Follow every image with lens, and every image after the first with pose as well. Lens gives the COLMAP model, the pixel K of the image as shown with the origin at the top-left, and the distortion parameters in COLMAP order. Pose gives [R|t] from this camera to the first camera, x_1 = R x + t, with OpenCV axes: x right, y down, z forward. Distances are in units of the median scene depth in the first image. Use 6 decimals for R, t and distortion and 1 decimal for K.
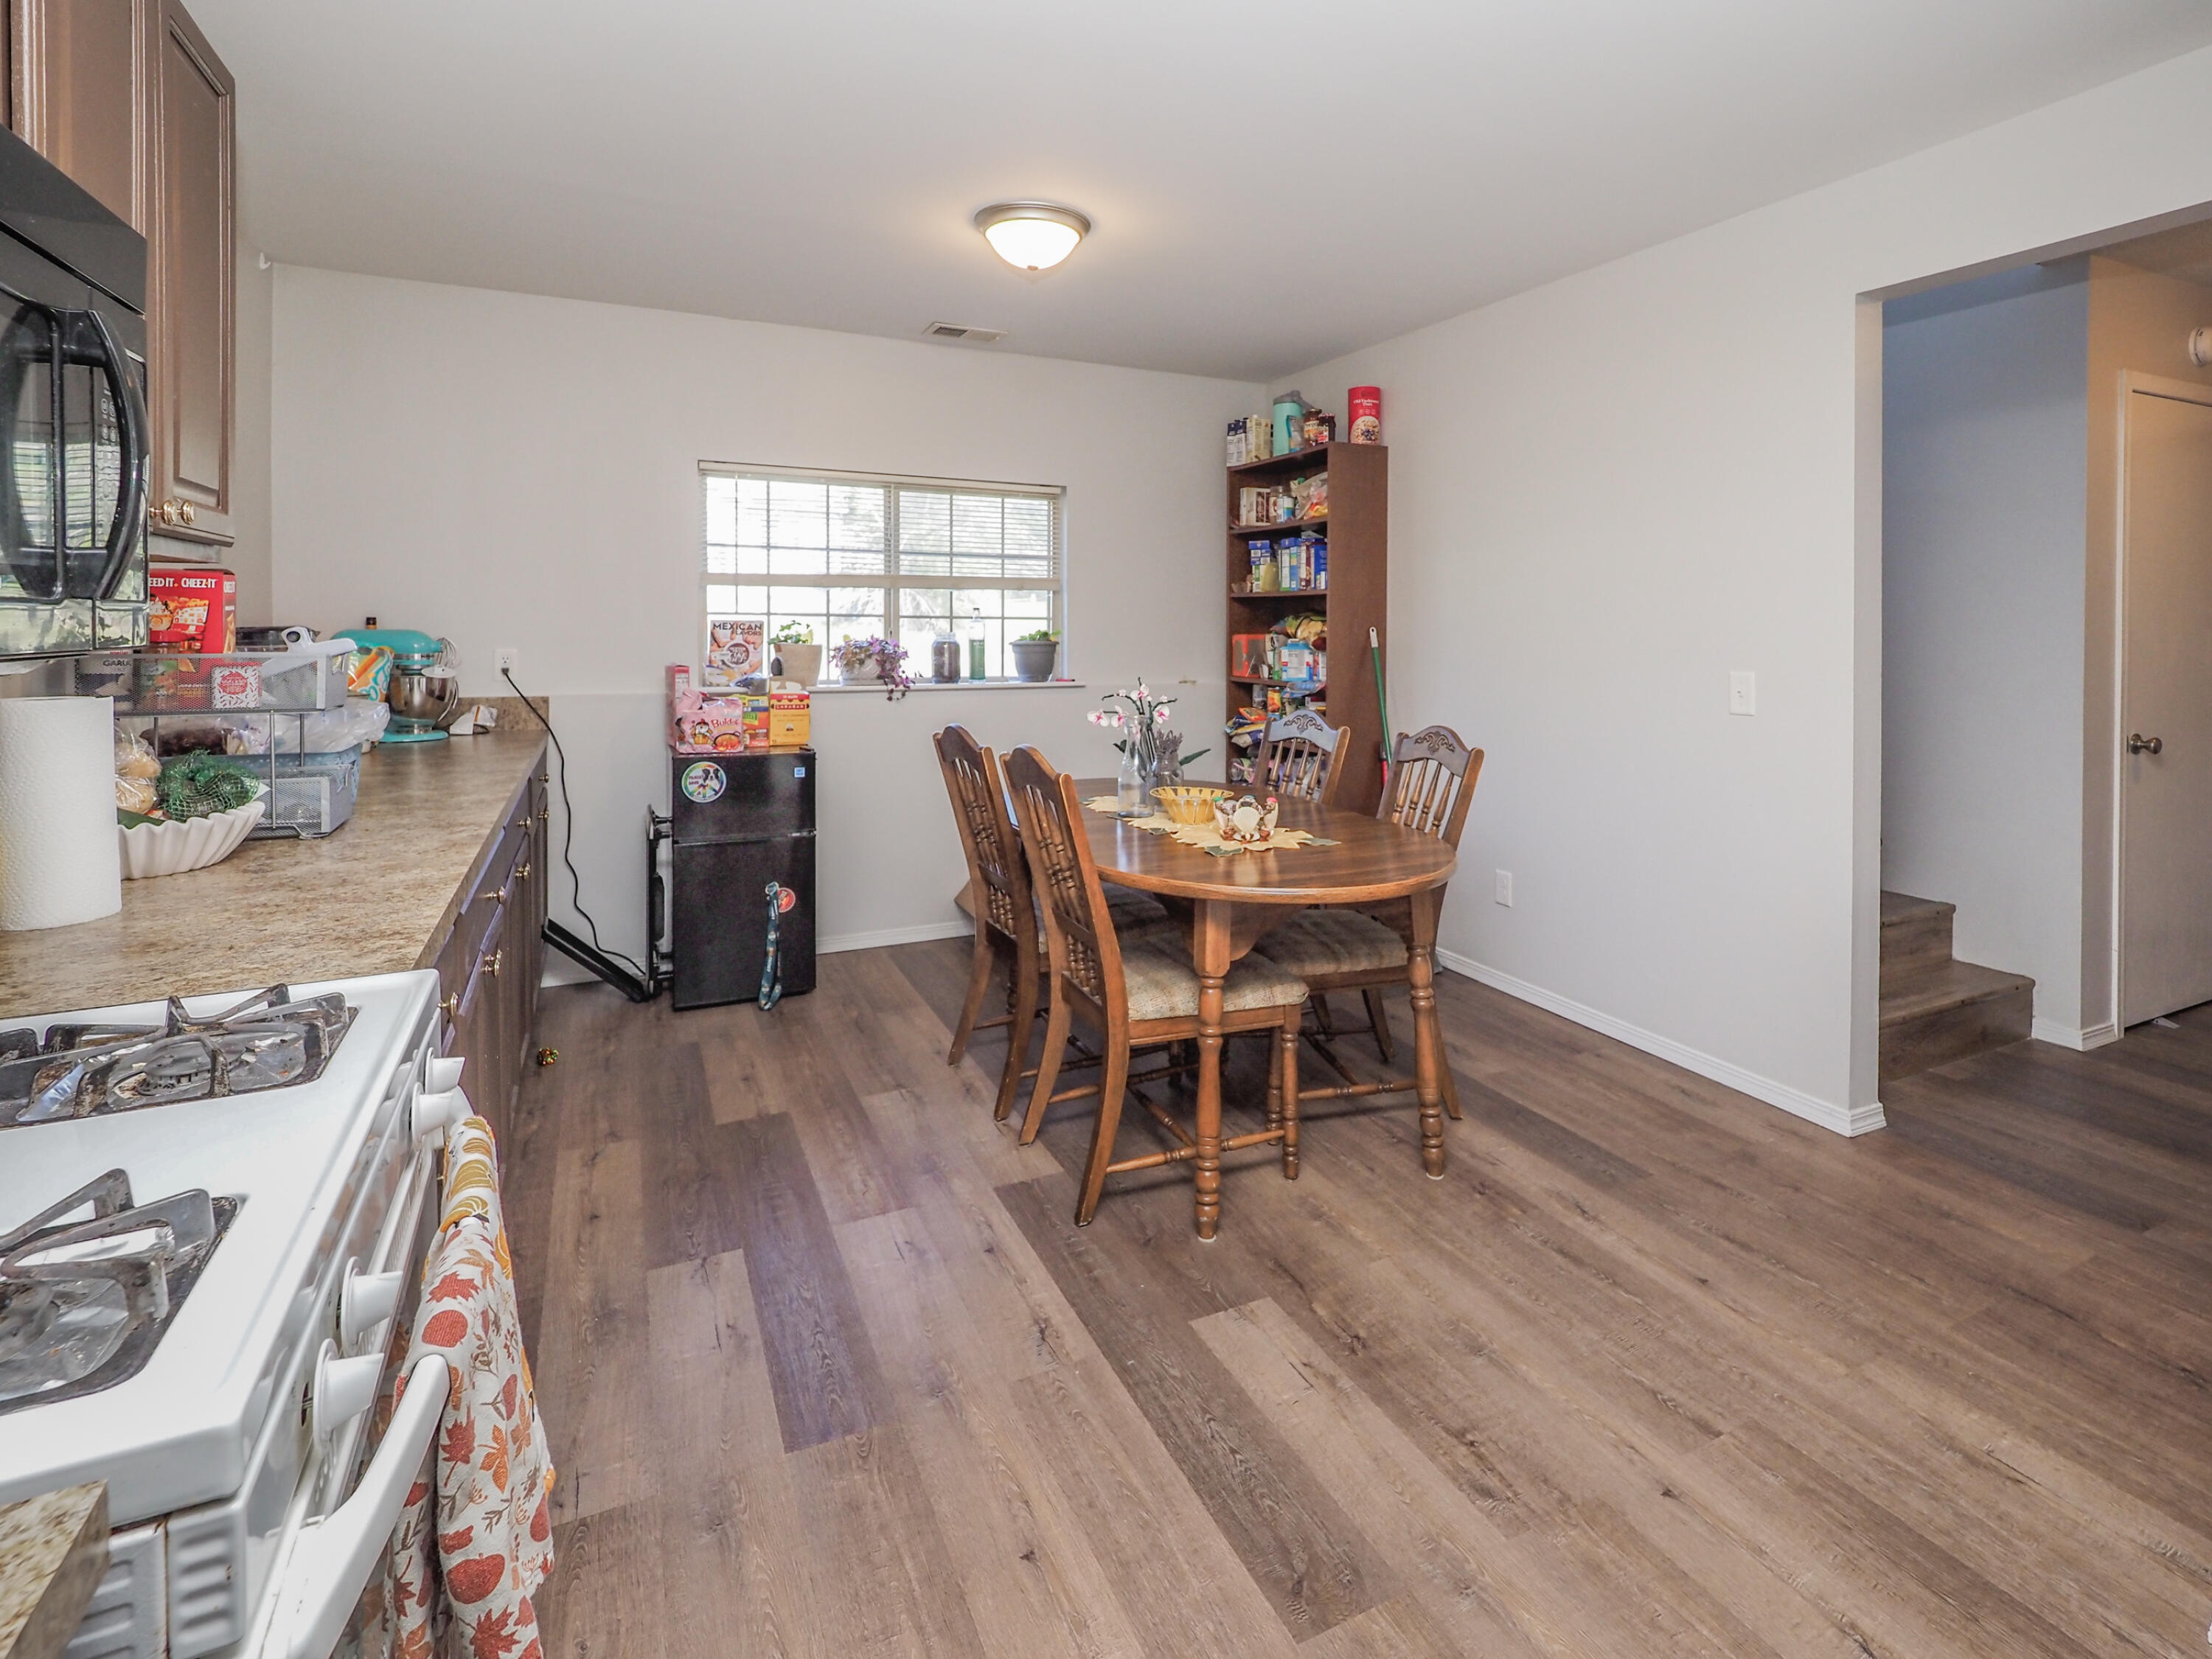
lens RADIAL K [[1072.7, 0, 1108.4], [0, 1072.7, 846.9], [0, 0, 1]] dist [0.004963, -0.007555]
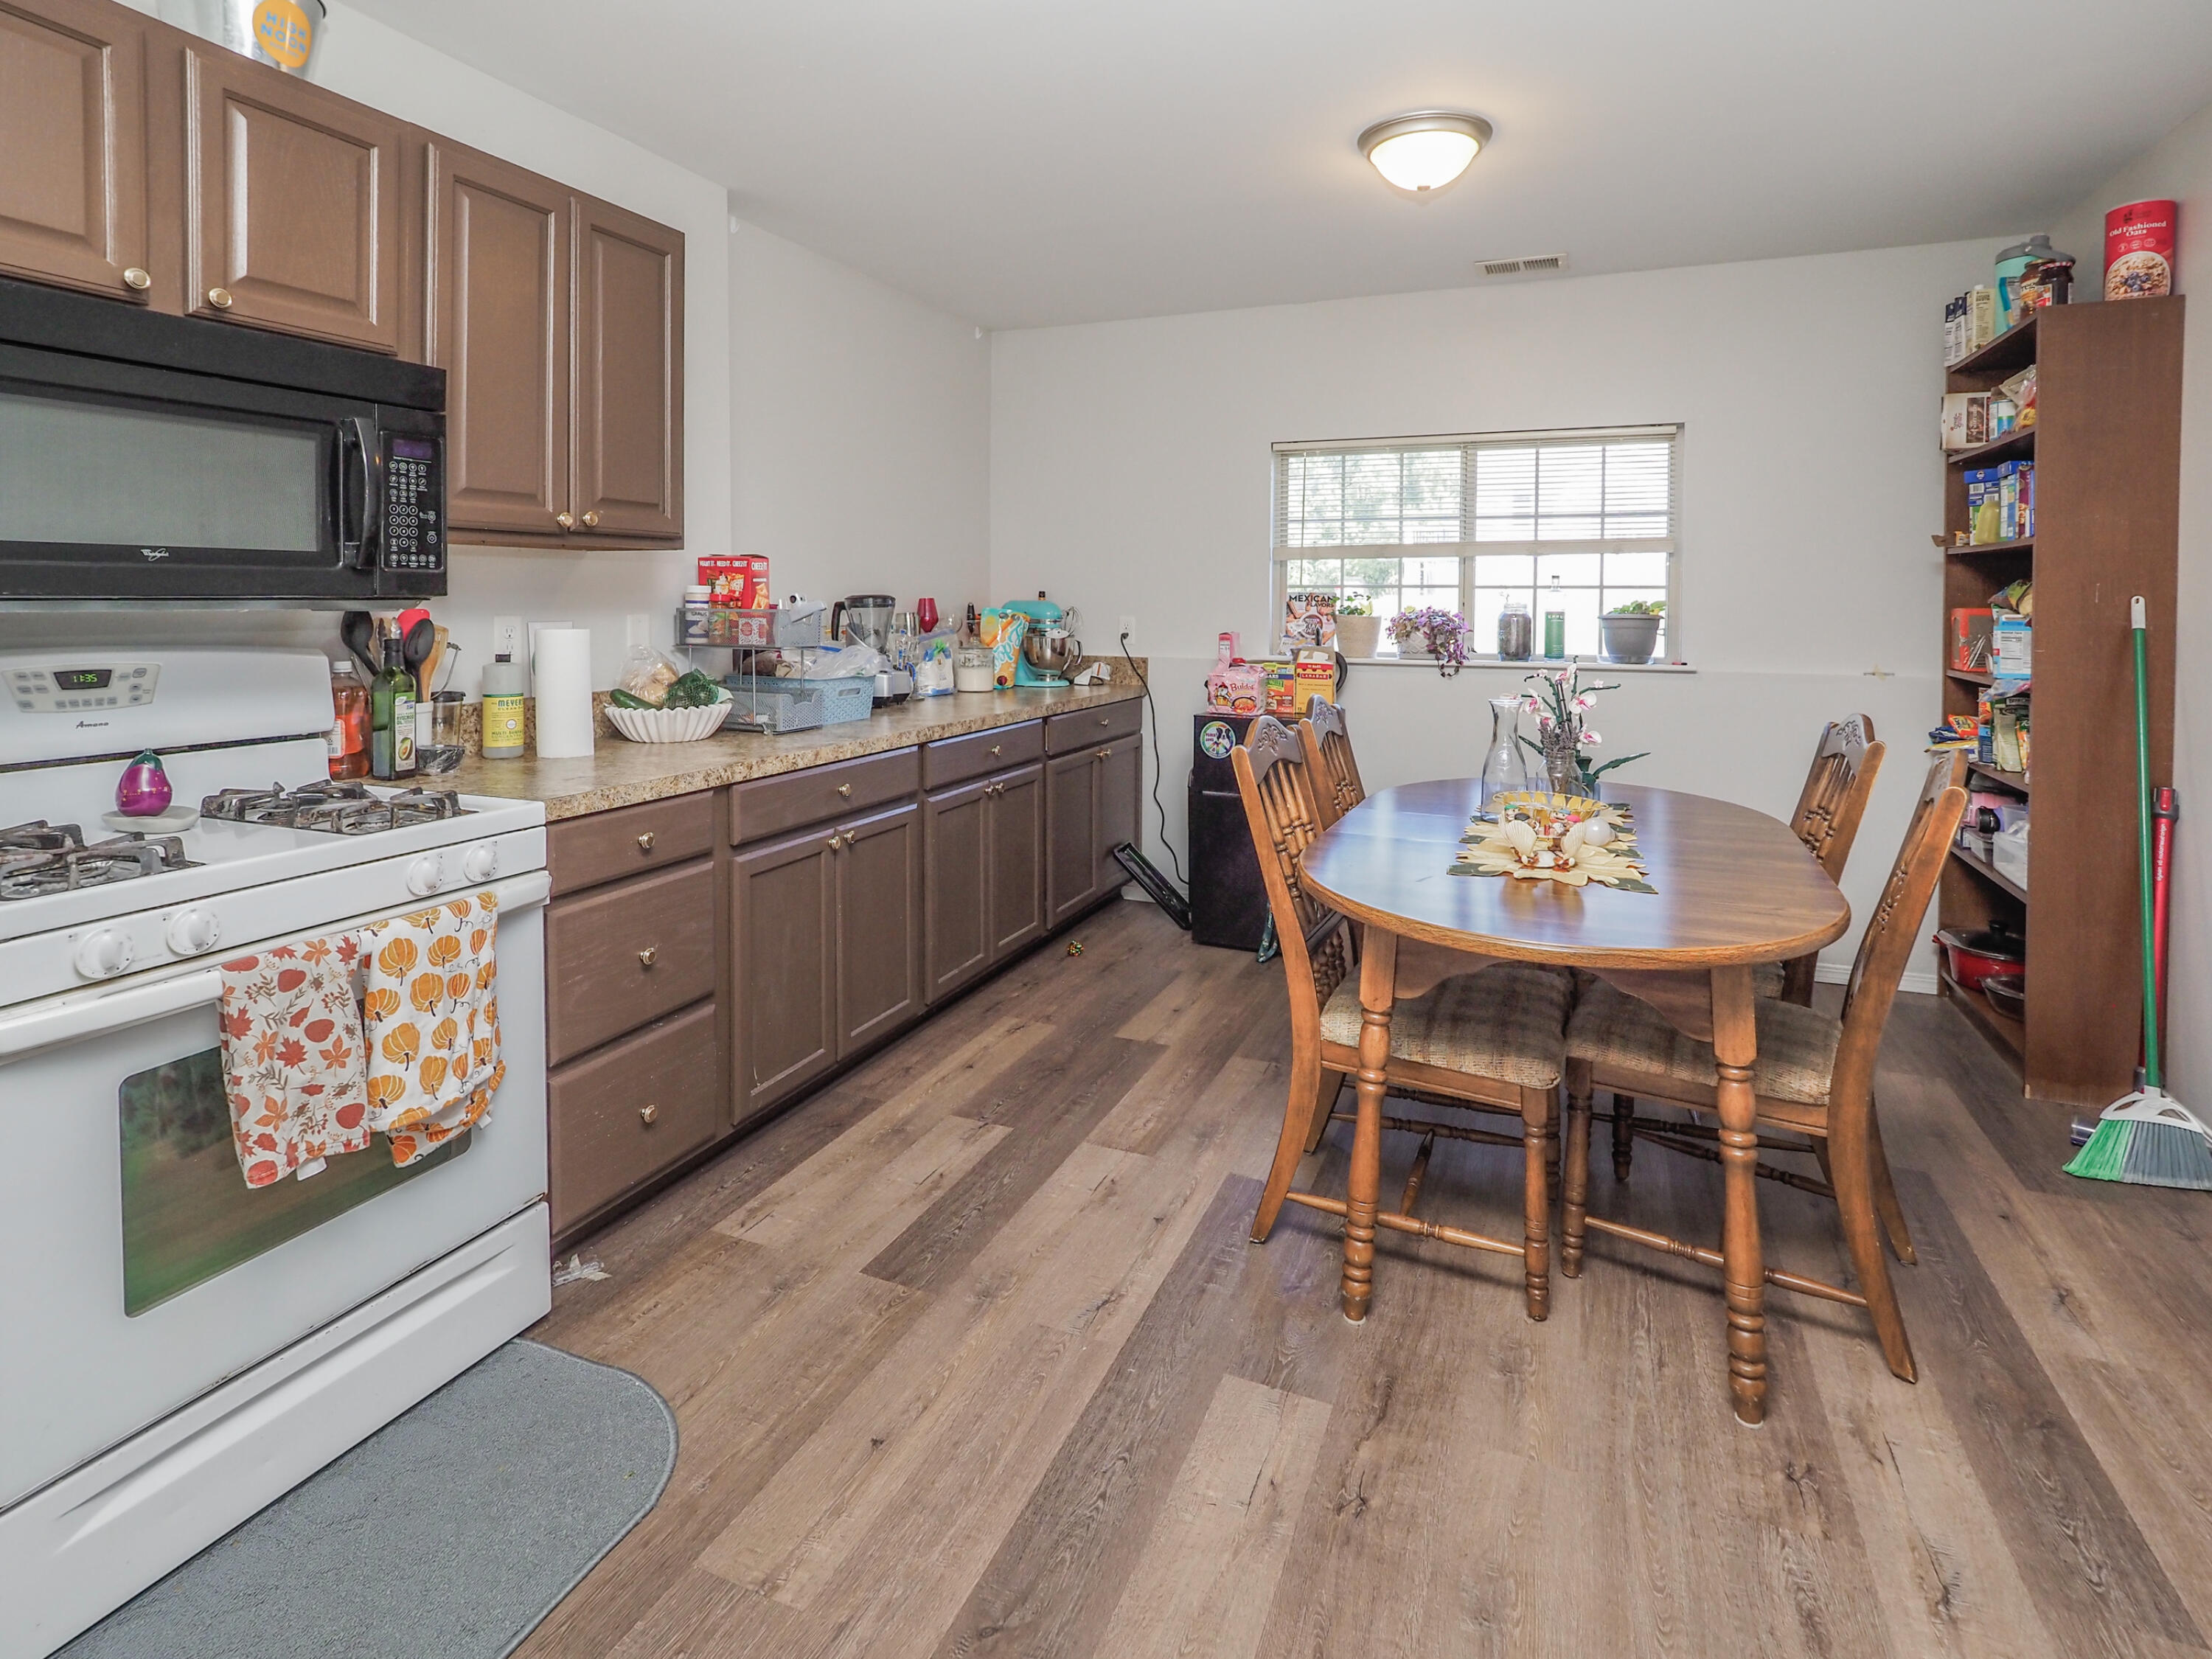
lens RADIAL K [[1072.7, 0, 1099.1], [0, 1072.7, 823.5], [0, 0, 1]] dist [0.004963, -0.007555]
pose [[0.659498, 0.150942, -0.736395, 0.350287], [-0.153553, 0.986027, 0.064592, -0.027309], [0.735855, 0.070478, 0.673461, 0.175566]]
